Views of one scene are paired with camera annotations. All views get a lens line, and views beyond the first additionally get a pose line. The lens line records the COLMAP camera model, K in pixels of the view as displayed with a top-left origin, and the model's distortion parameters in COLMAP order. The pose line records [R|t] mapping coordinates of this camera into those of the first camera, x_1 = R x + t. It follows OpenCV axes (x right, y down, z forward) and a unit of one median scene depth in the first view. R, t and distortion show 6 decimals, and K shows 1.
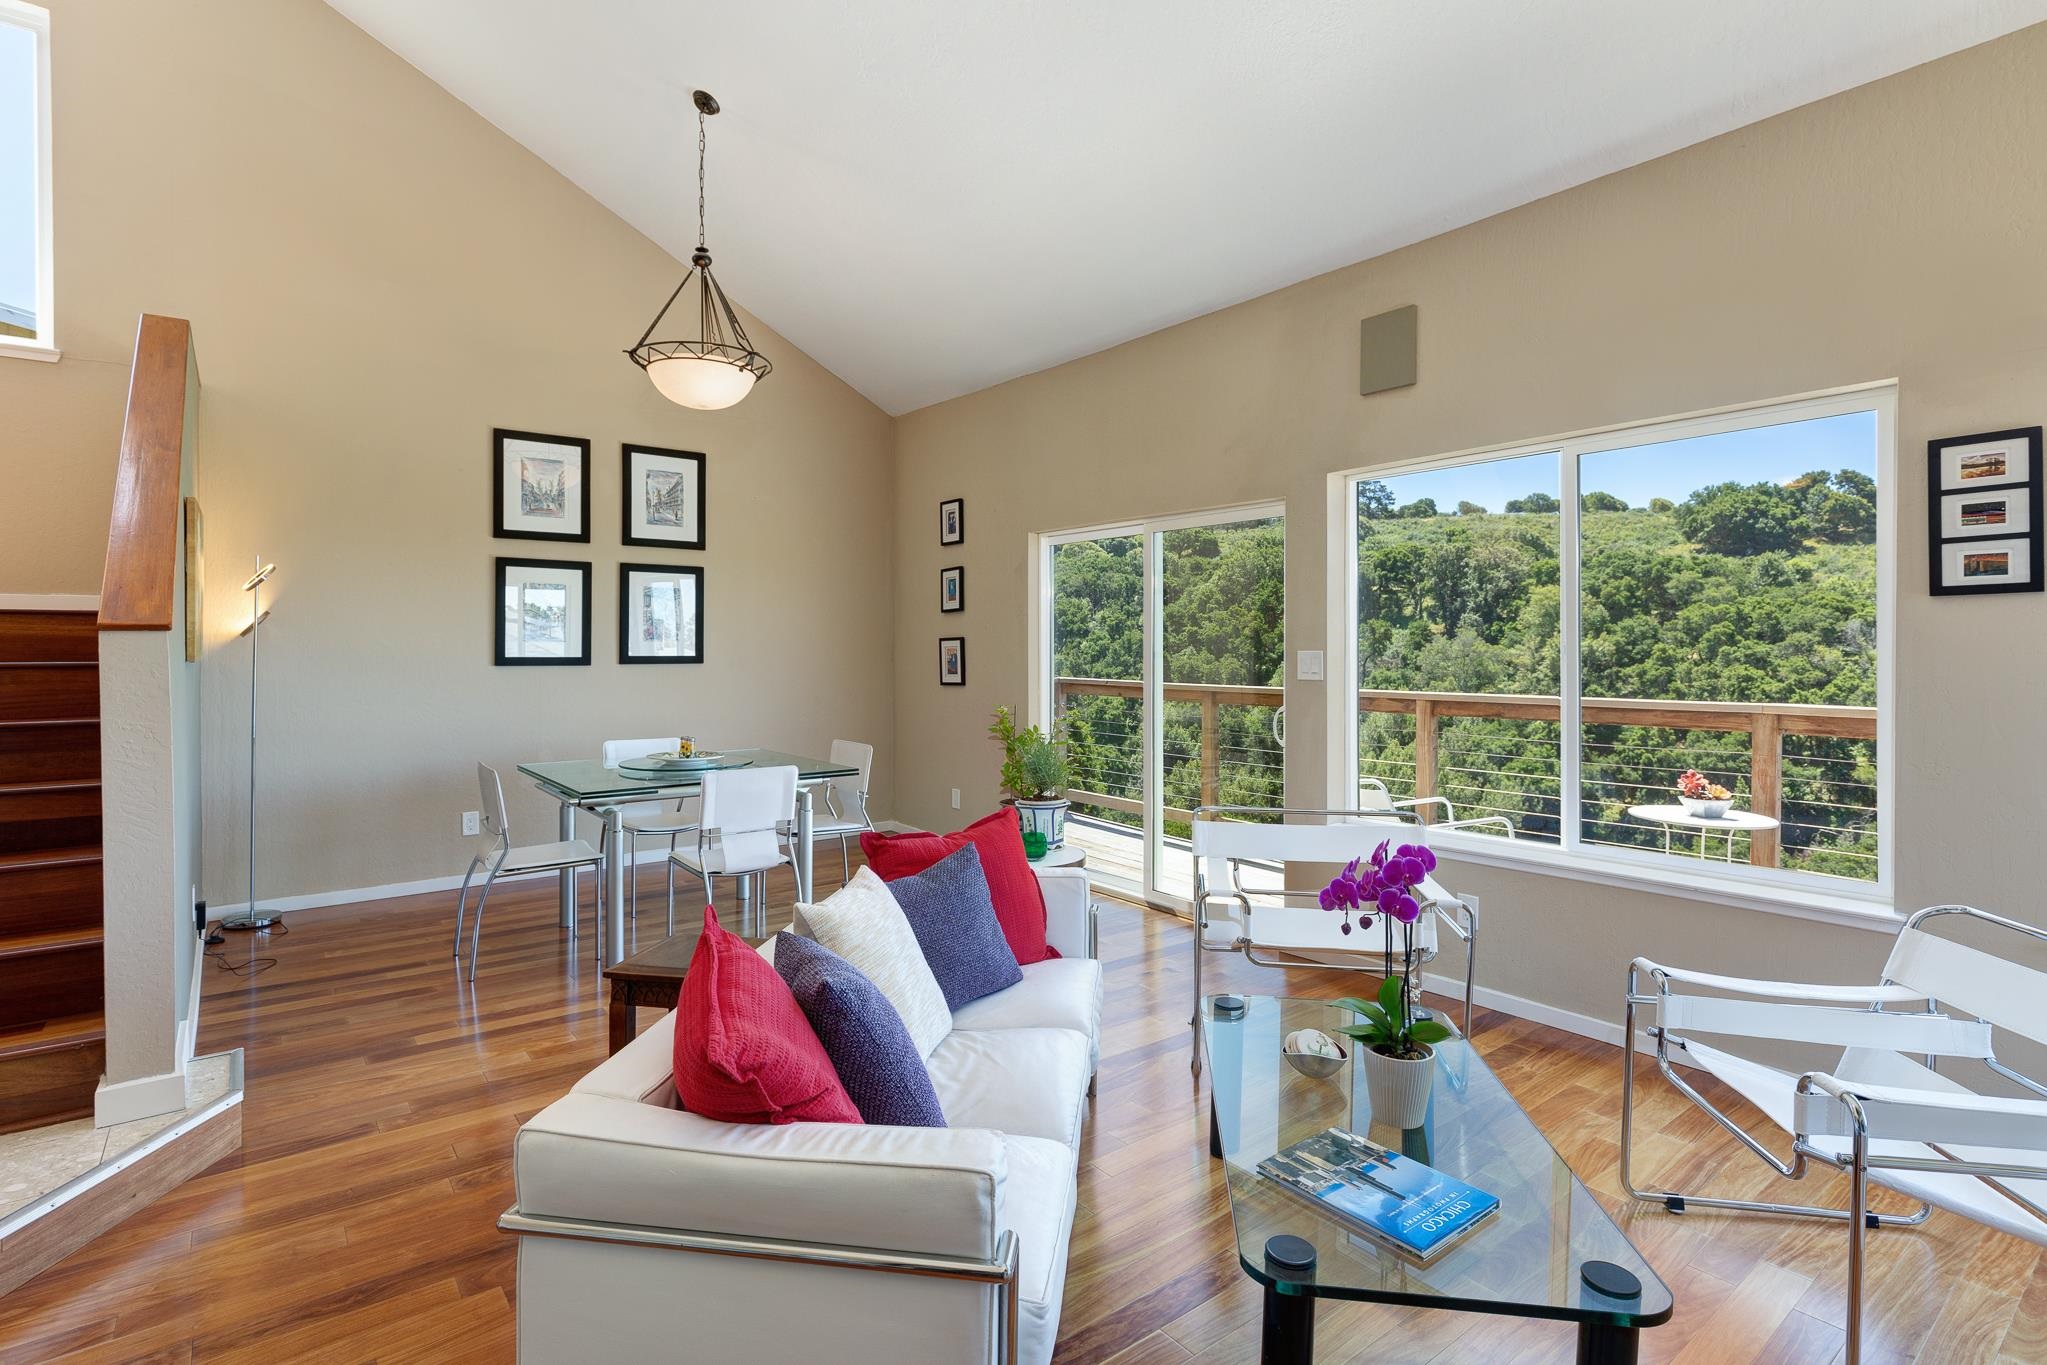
lens RADIAL K [[987.6, 0, 979.3], [0, 987.6, 656.4], [0, 0, 1]] dist [-0.004981, -0.003745]
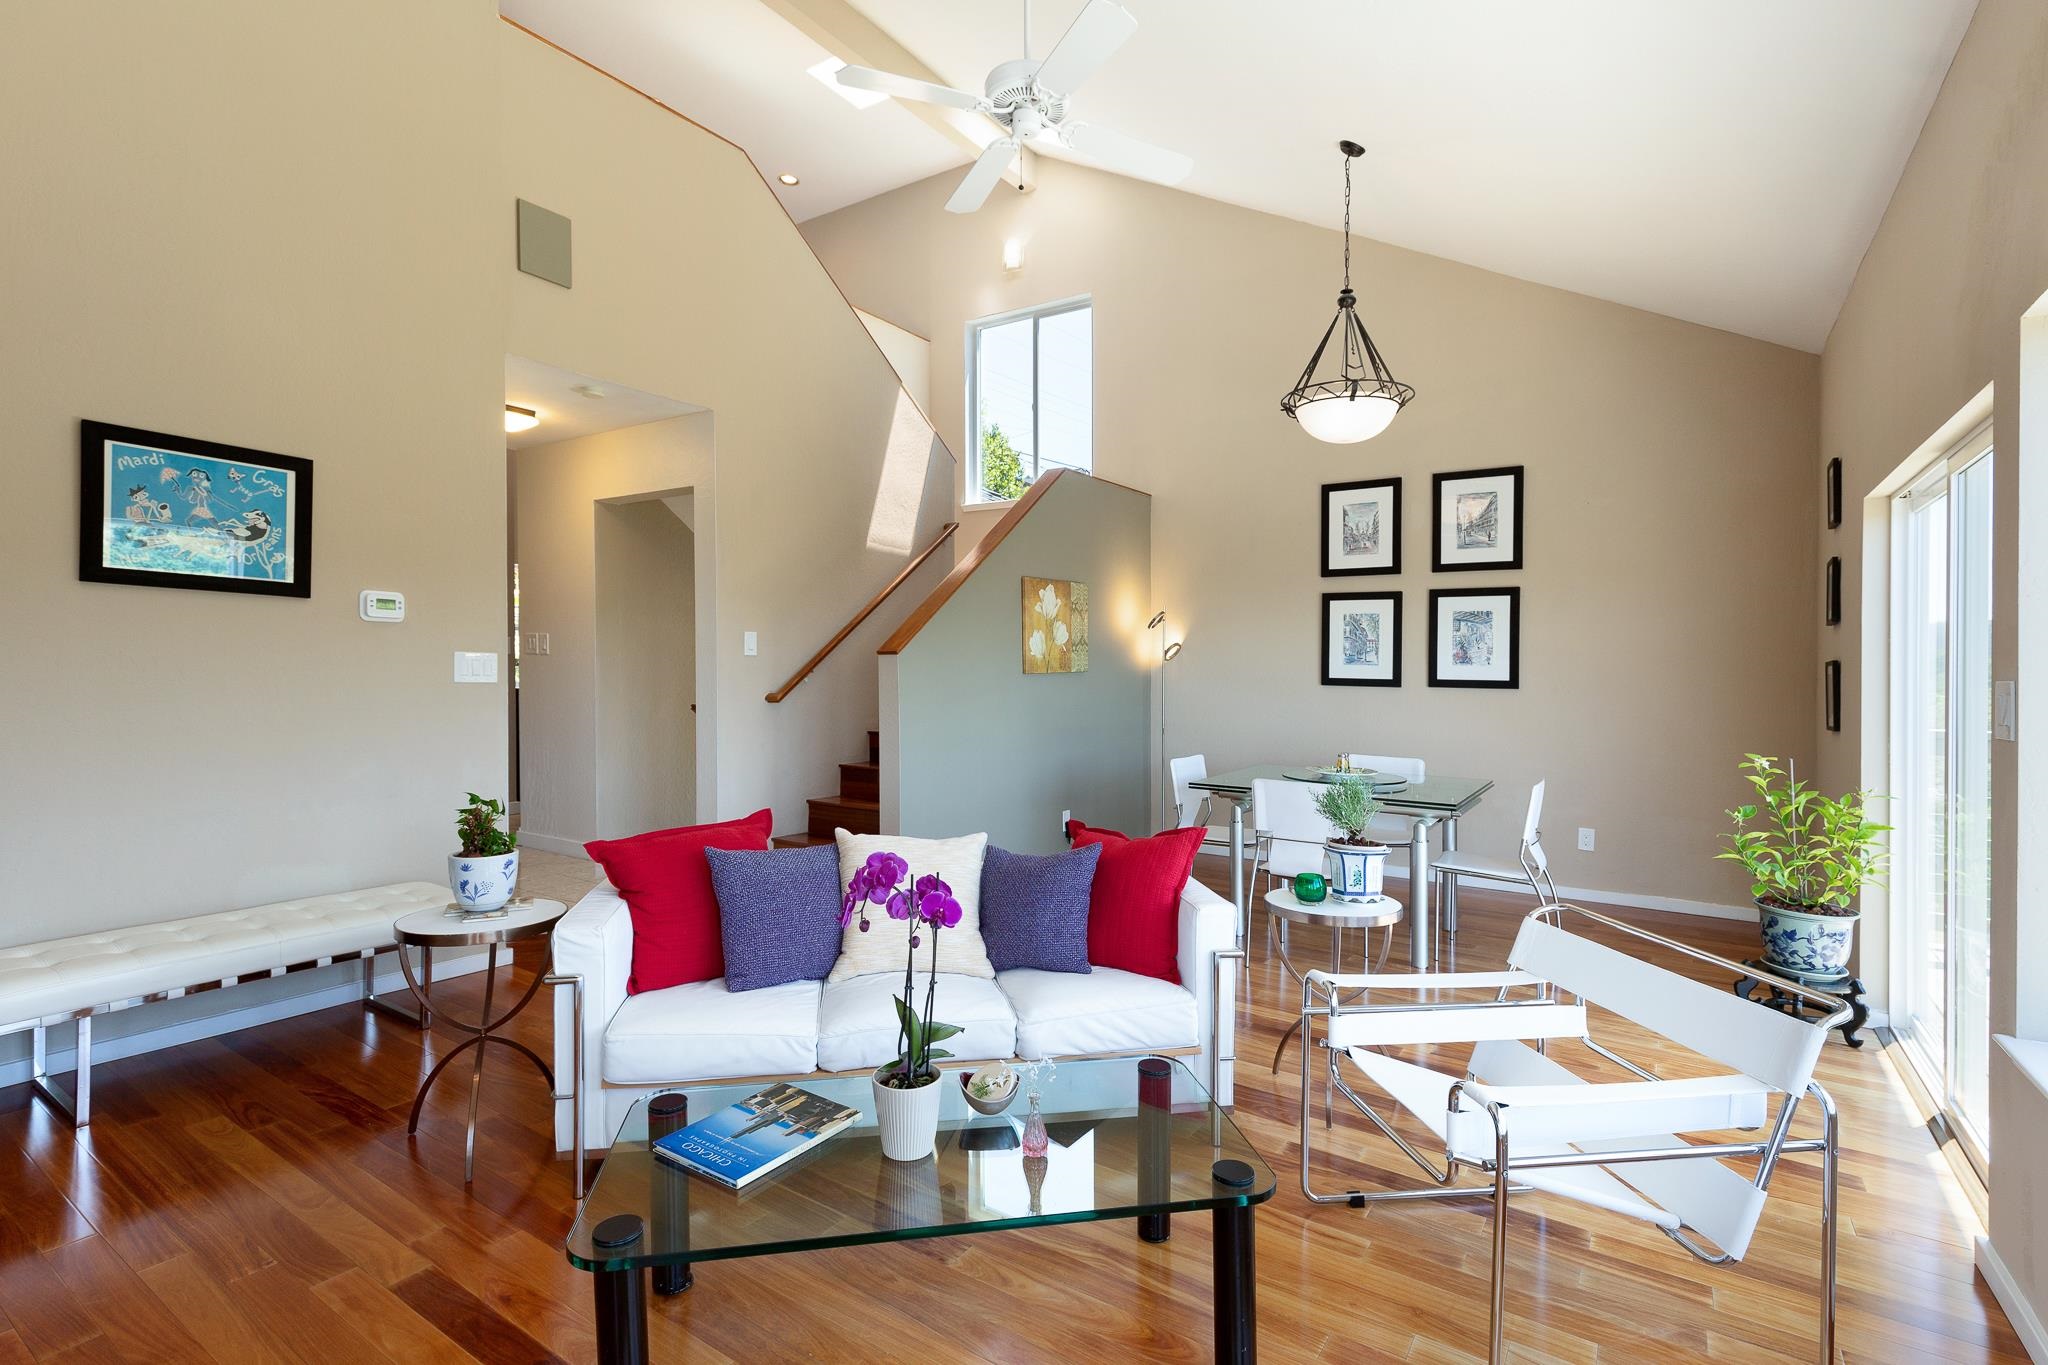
lens RADIAL K [[956.0, 0, 1071.4], [0, 956.0, 663.5], [0, 0, 1]] dist [0.009582, 0.001994]
pose [[0.364250, -0.002929, -0.931296, 0.445850], [-0.022471, 0.999676, -0.011933, 0.003857], [0.931030, 0.025274, 0.364067, 0.286215]]
